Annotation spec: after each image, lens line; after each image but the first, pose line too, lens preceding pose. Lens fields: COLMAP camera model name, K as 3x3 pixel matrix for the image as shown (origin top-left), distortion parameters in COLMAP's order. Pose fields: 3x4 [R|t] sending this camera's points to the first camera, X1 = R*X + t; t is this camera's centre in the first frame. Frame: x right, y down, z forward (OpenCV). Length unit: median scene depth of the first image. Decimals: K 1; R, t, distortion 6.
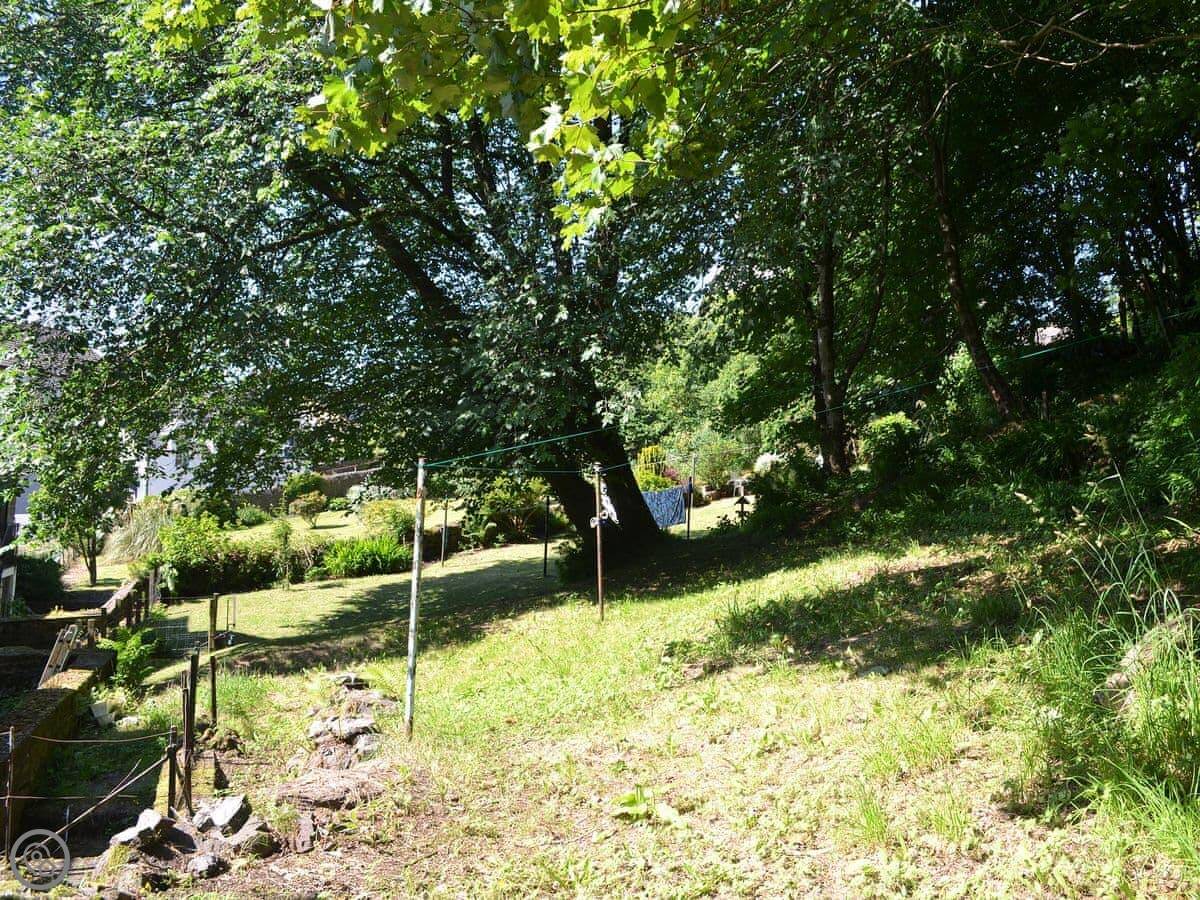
lens RADIAL K [[944.8, 0, 600.0], [0, 944.8, 450.0], [0, 0, 1]] dist [-0.008843, 0.002726]
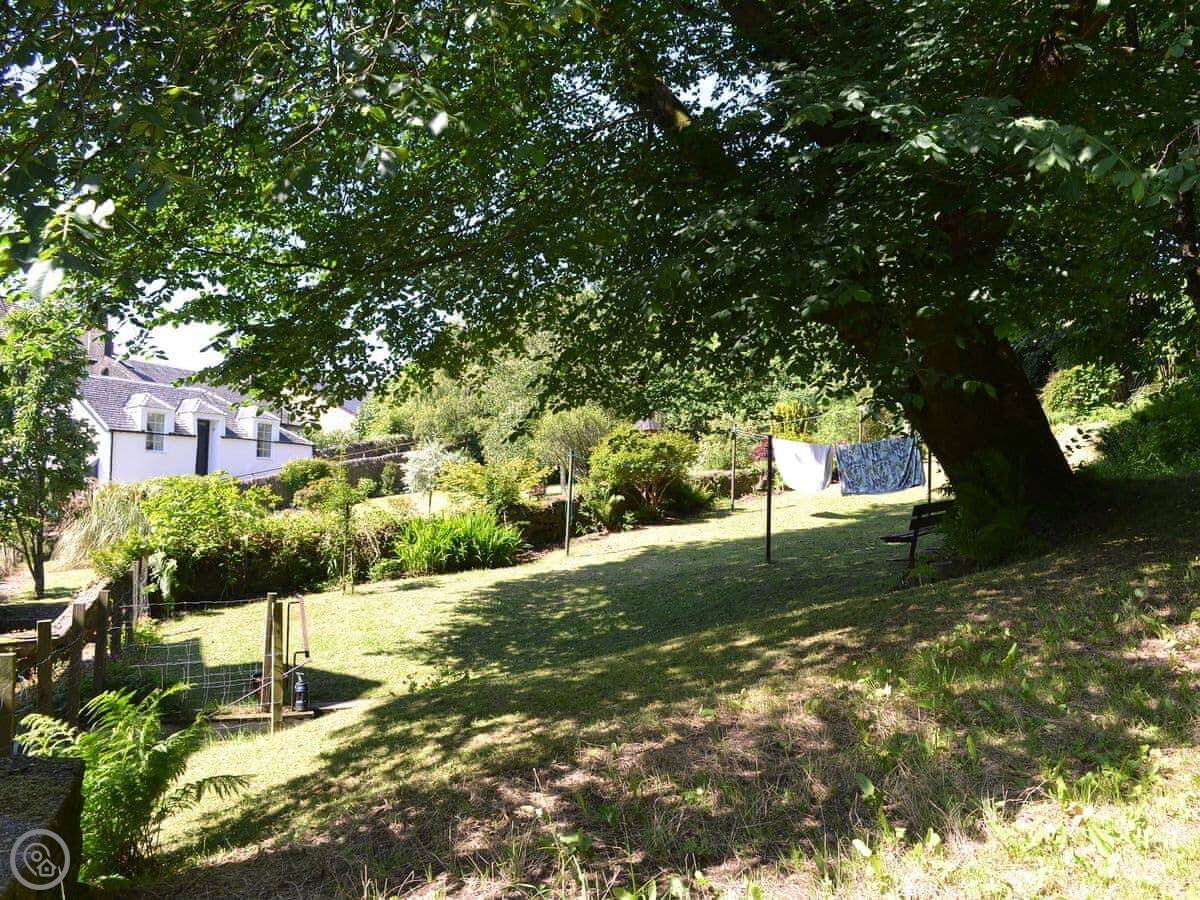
lens RADIAL K [[944.8, 0, 600.0], [0, 944.8, 450.0], [0, 0, 1]] dist [-0.008843, 0.002726]
pose [[0.999182, -0.013709, 0.038036, -0.176201], [0.014213, 0.999815, -0.012990, 0.059568], [-0.037851, 0.013520, 0.999192, 0.341984]]
